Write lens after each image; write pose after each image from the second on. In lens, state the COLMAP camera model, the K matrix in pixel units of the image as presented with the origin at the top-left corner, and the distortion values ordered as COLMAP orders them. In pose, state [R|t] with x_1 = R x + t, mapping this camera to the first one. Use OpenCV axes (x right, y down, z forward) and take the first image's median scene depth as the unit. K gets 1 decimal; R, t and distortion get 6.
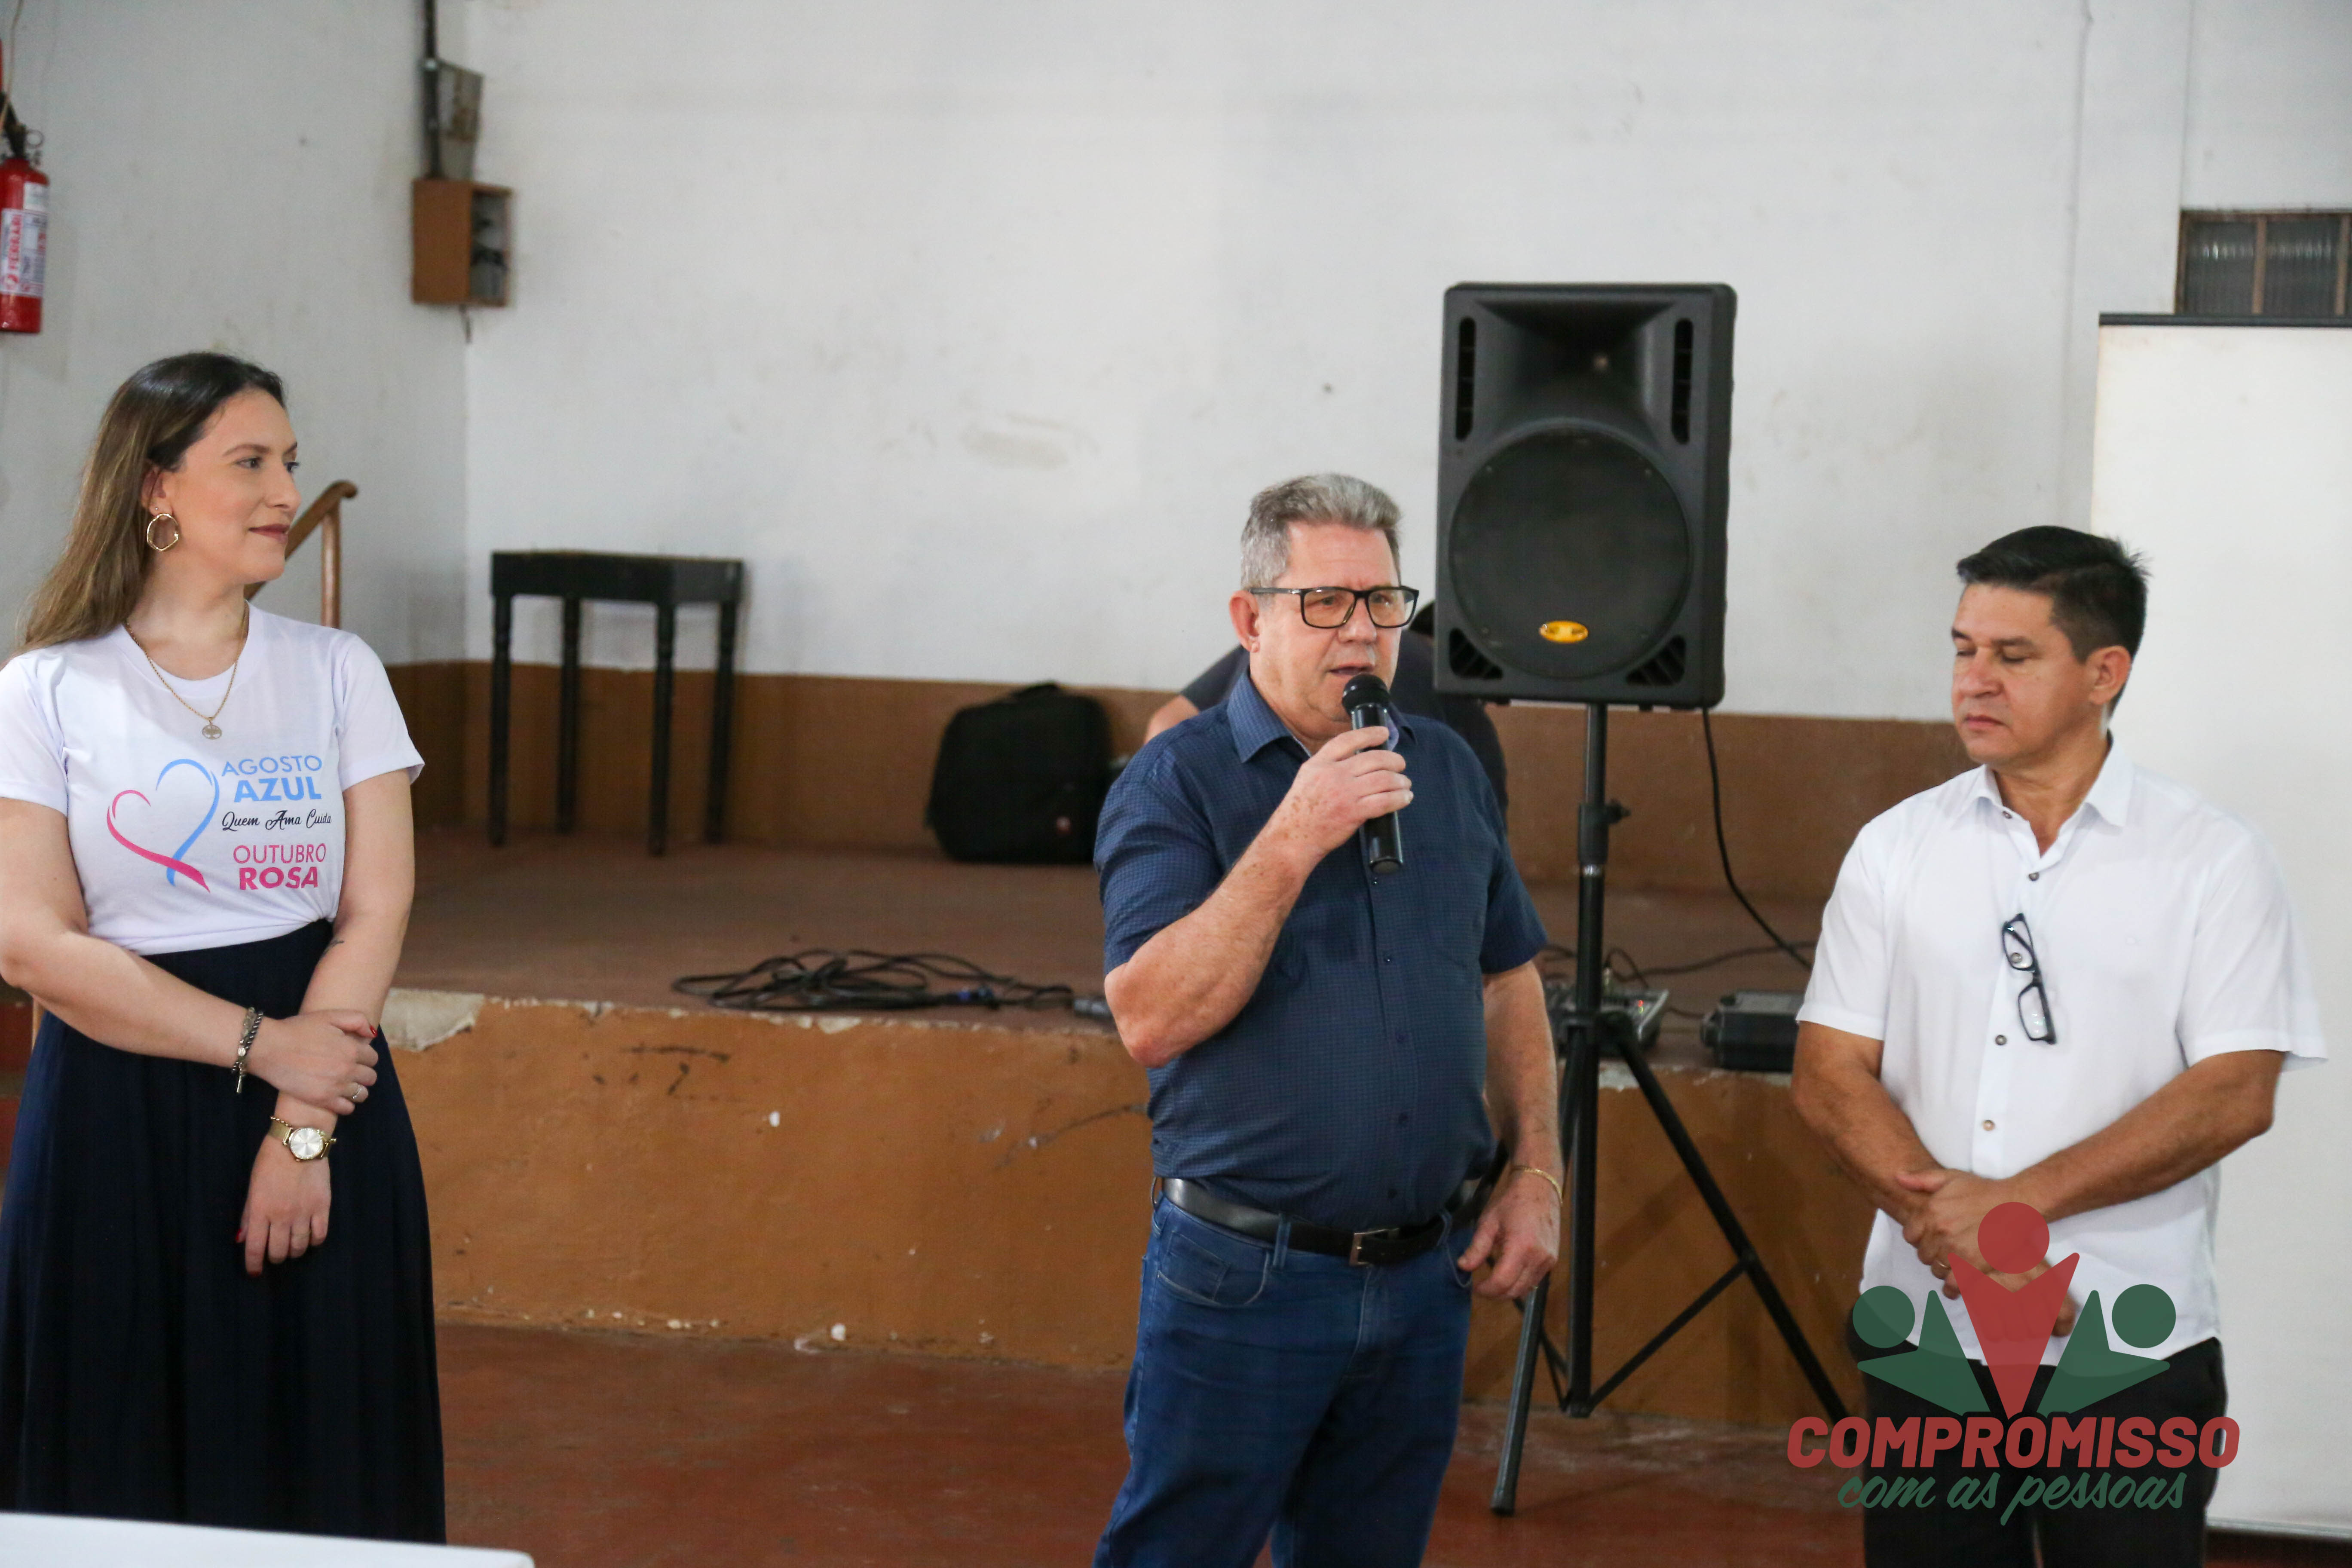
lens RADIAL K [[4594.6, 0, 1178.8], [0, 4594.6, 789.8], [0, 0, 1]] dist [0.349526, 0.000000]
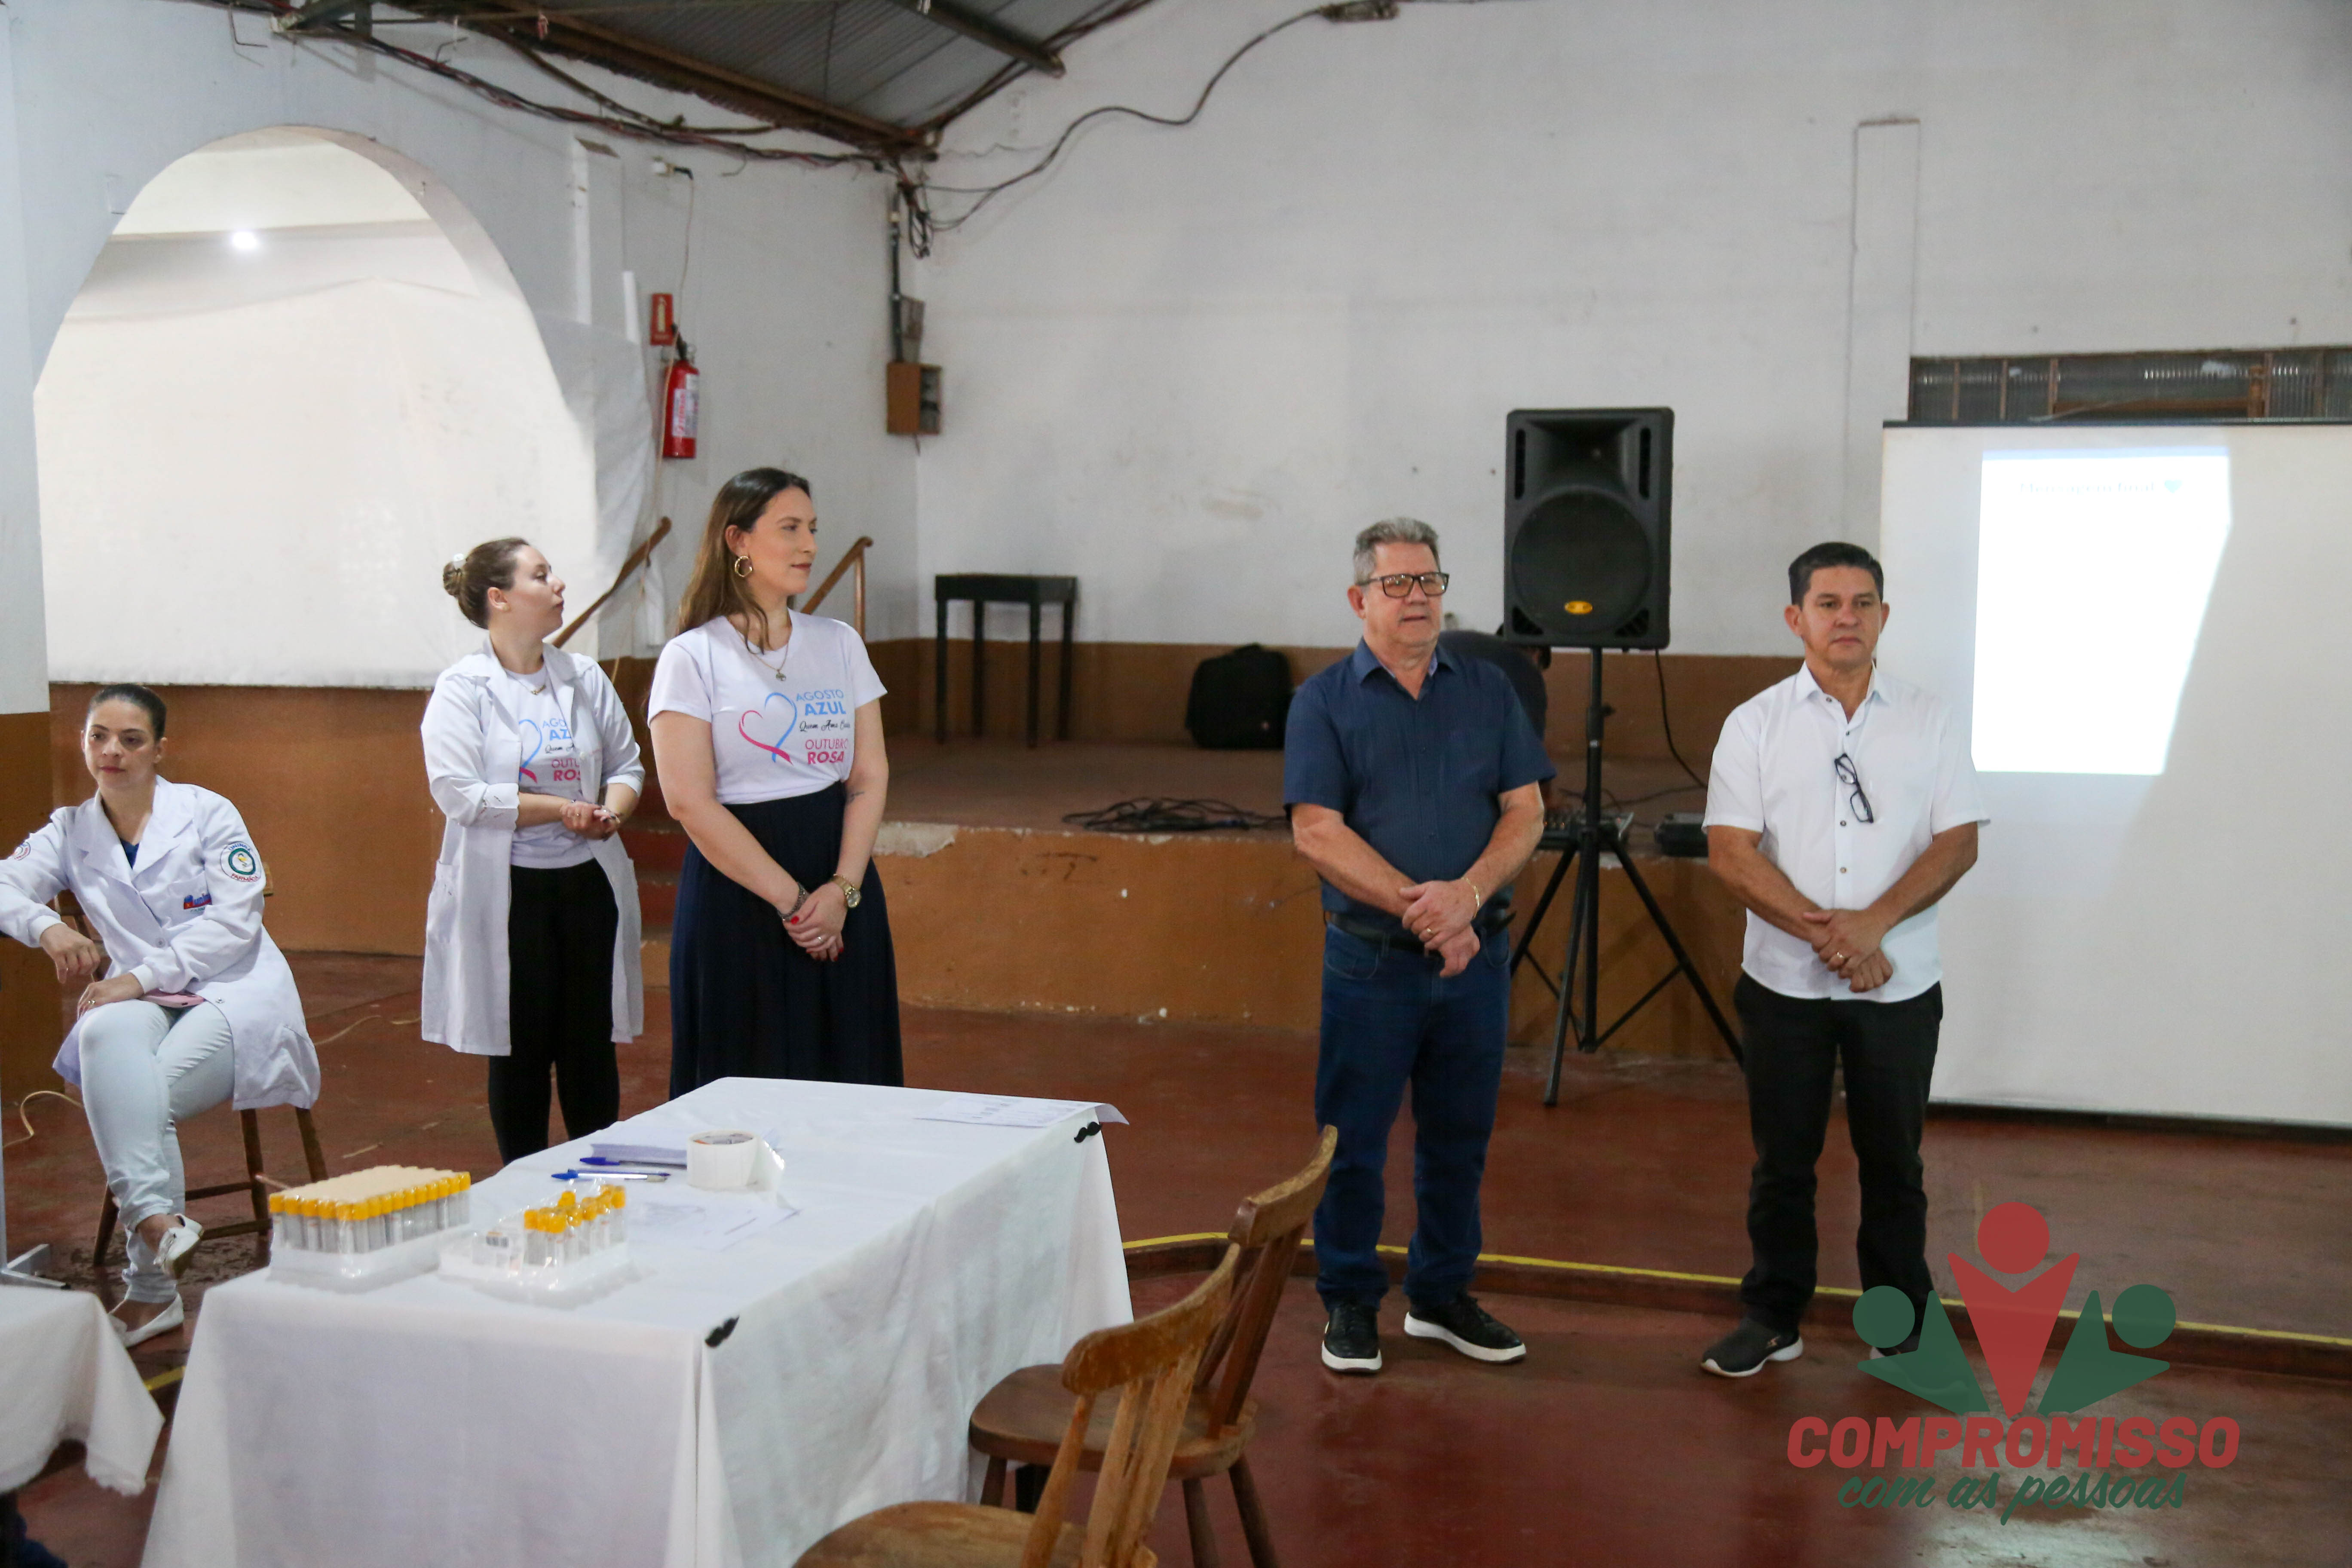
lens RADIAL K [[2773.7, 0, 1164.3], [0, 2773.7, 804.3], [0, 0, 1]] dist [0.098636, 0.000000]
pose [[0.999147, -0.016662, -0.037775, -0.030988], [0.017913, 0.999294, 0.033024, 0.002458], [0.037198, -0.033673, 0.998740, -0.057858]]
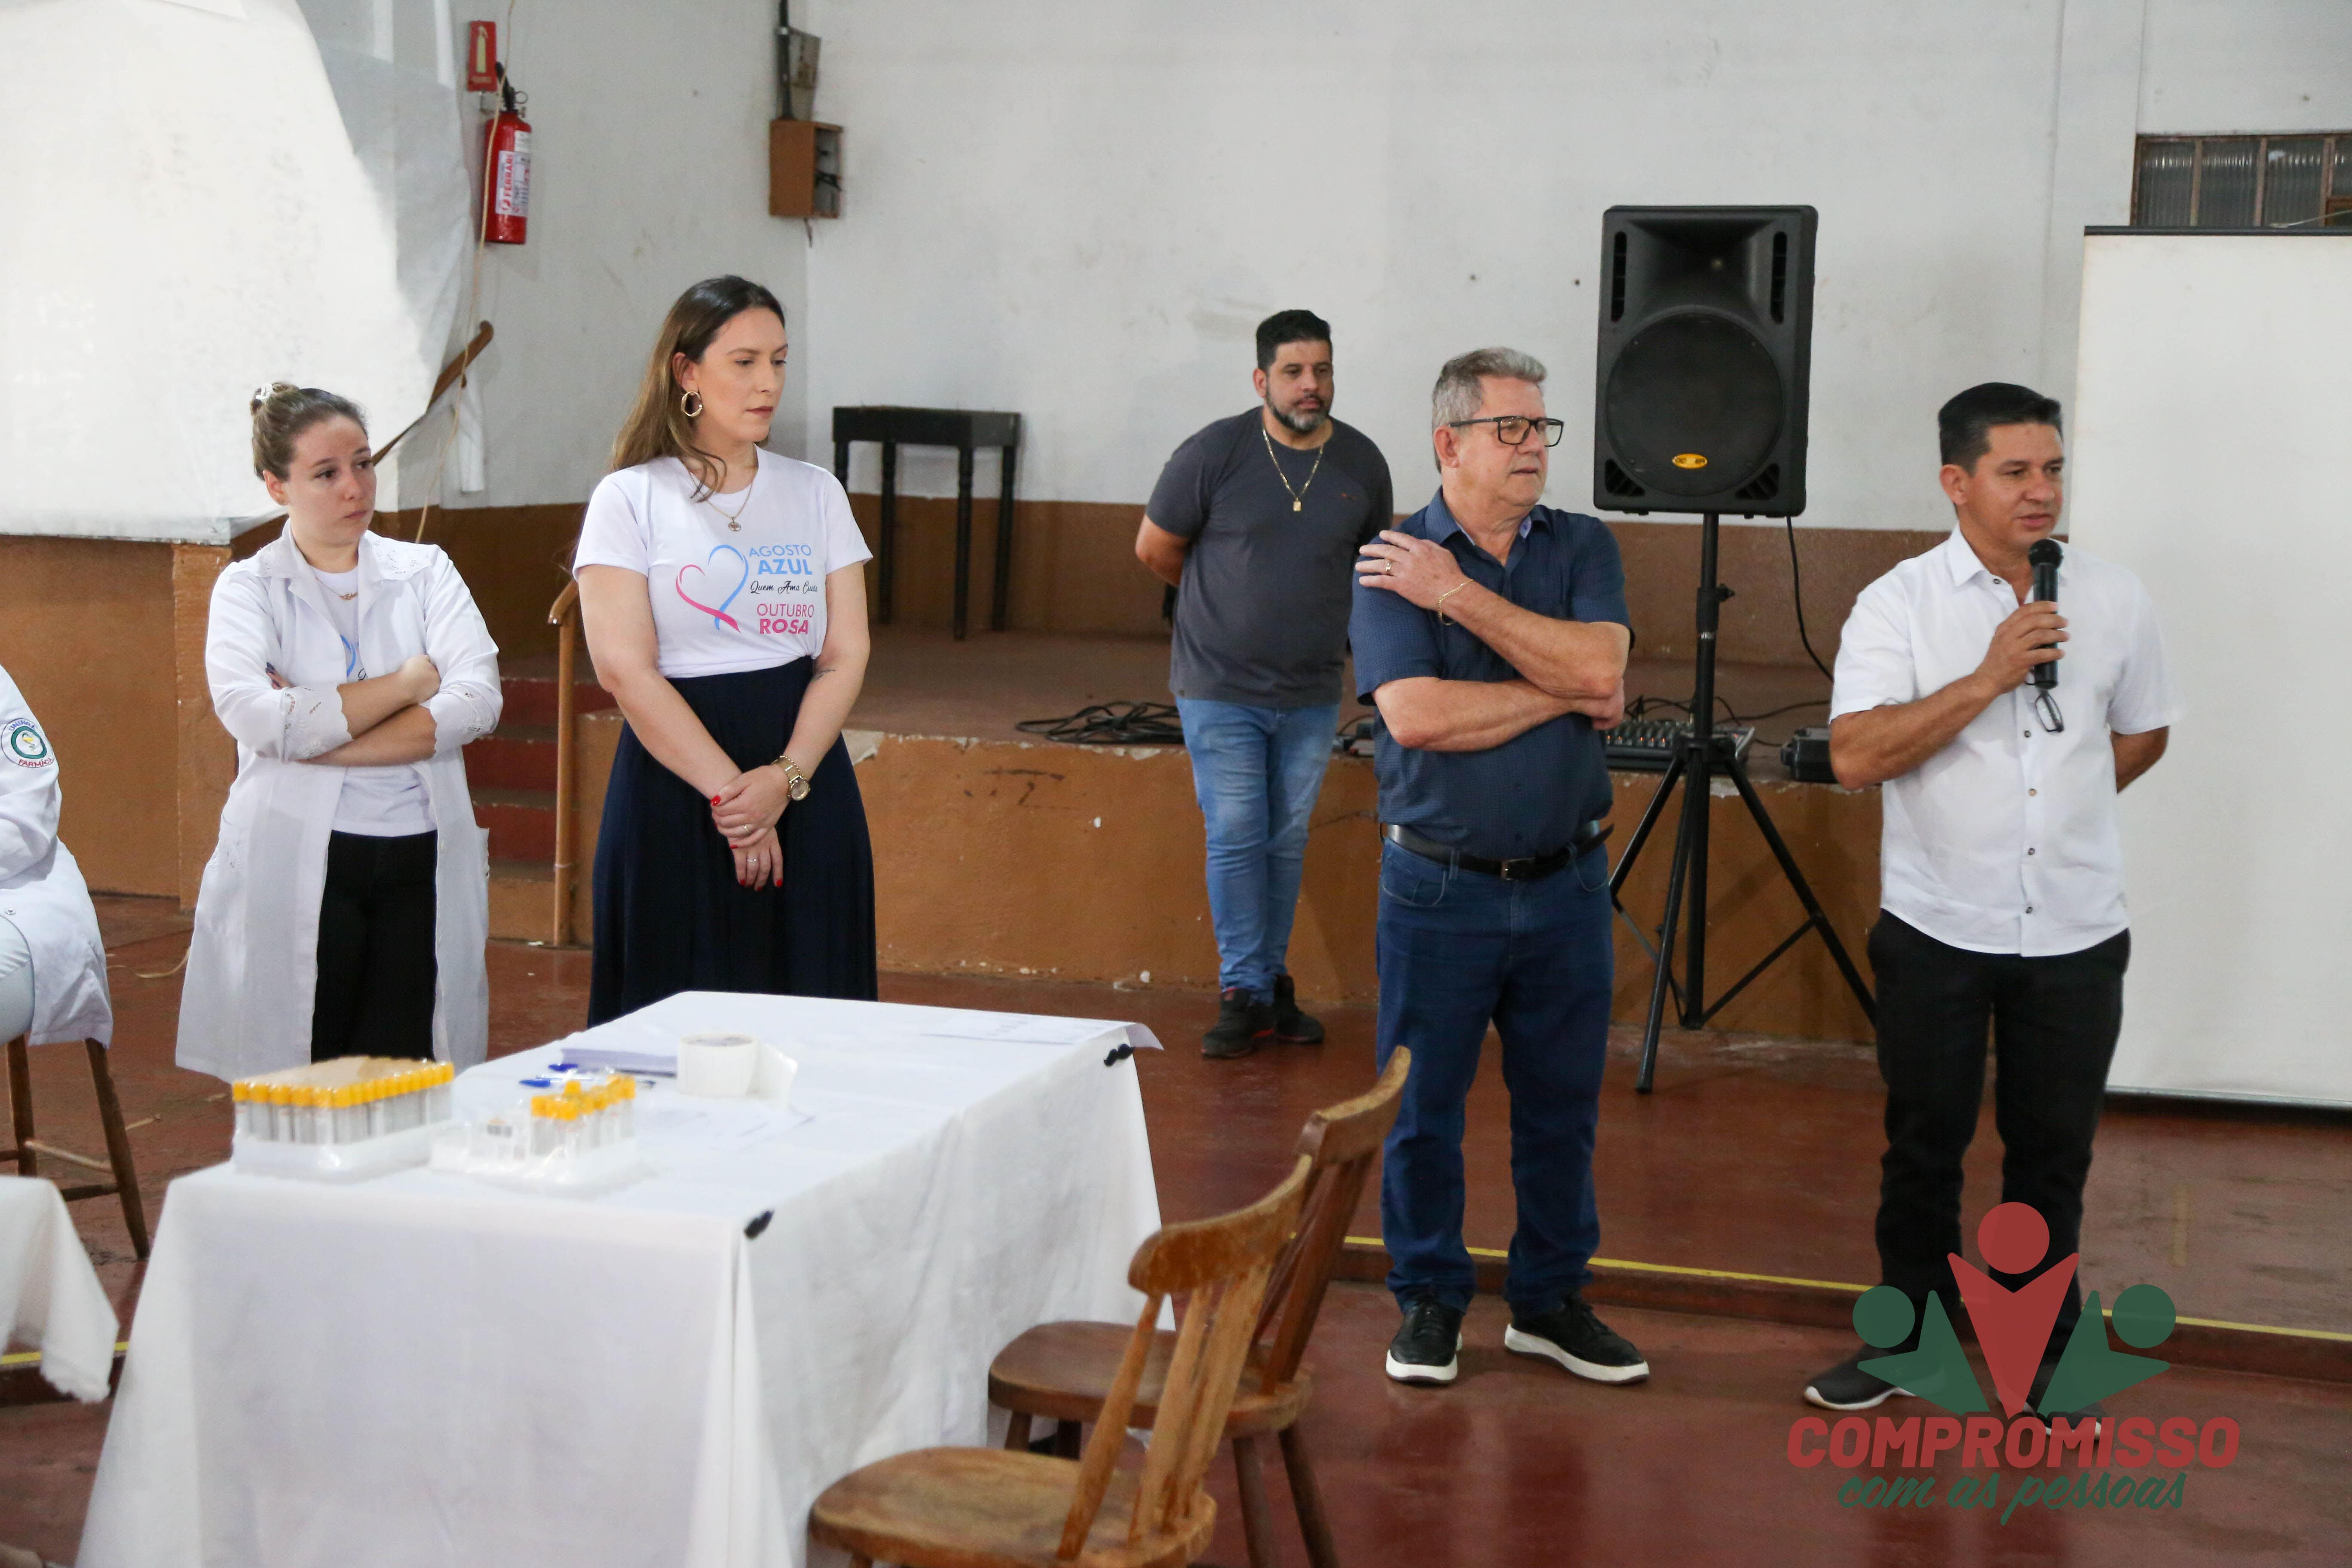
lens RADIAL K [[4024.2, 0, 1178.0], [0, 4024.2, 777.3], [0, 0, 1]] dist [0.318266, 0.000000]
pose [[0.999933, -0.001422, -0.011483, -0.049034], [0.001881, 0.999196, 0.040044, 0.009984], [0.011416, -0.040063, 0.999132, -0.190384]]
